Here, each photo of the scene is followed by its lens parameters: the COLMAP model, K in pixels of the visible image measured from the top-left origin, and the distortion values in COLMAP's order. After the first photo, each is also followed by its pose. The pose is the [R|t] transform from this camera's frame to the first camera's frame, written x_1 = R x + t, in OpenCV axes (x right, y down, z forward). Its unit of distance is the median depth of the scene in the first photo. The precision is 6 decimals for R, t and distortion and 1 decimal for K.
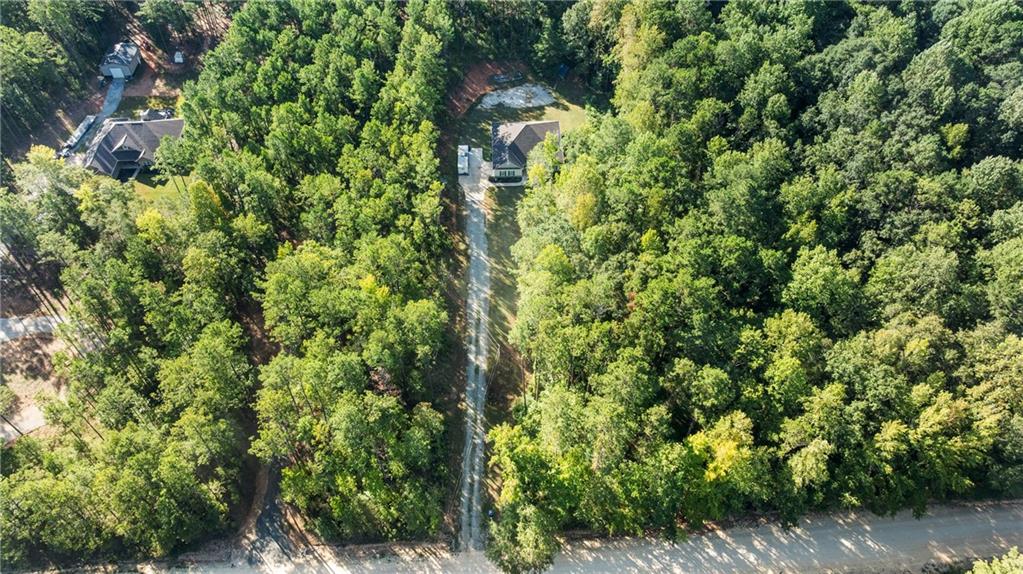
lens RADIAL K [[803.9, 0, 511.4], [0, 803.9, 287.1], [0, 0, 1]] dist [-0.005825, -0.001922]
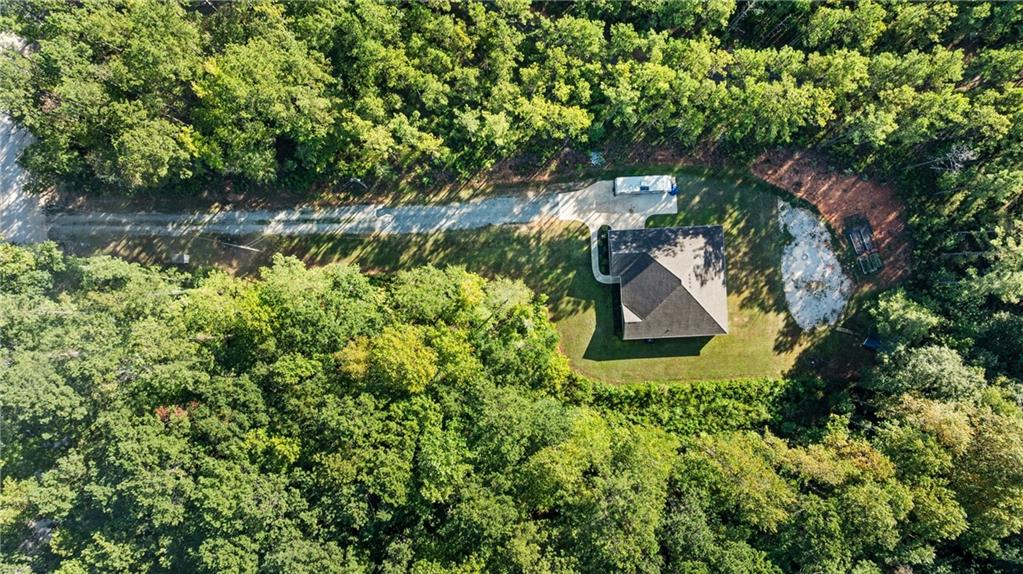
lens RADIAL K [[803.9, 0, 511.5], [0, 803.9, 287.1], [0, 0, 1]] dist [-0.005825, -0.001922]
pose [[0.012130, 0.999910, -0.005754, 0.026807], [-0.742967, 0.012864, 0.669204, -0.545671], [0.669218, -0.003842, 0.743056, 0.470256]]
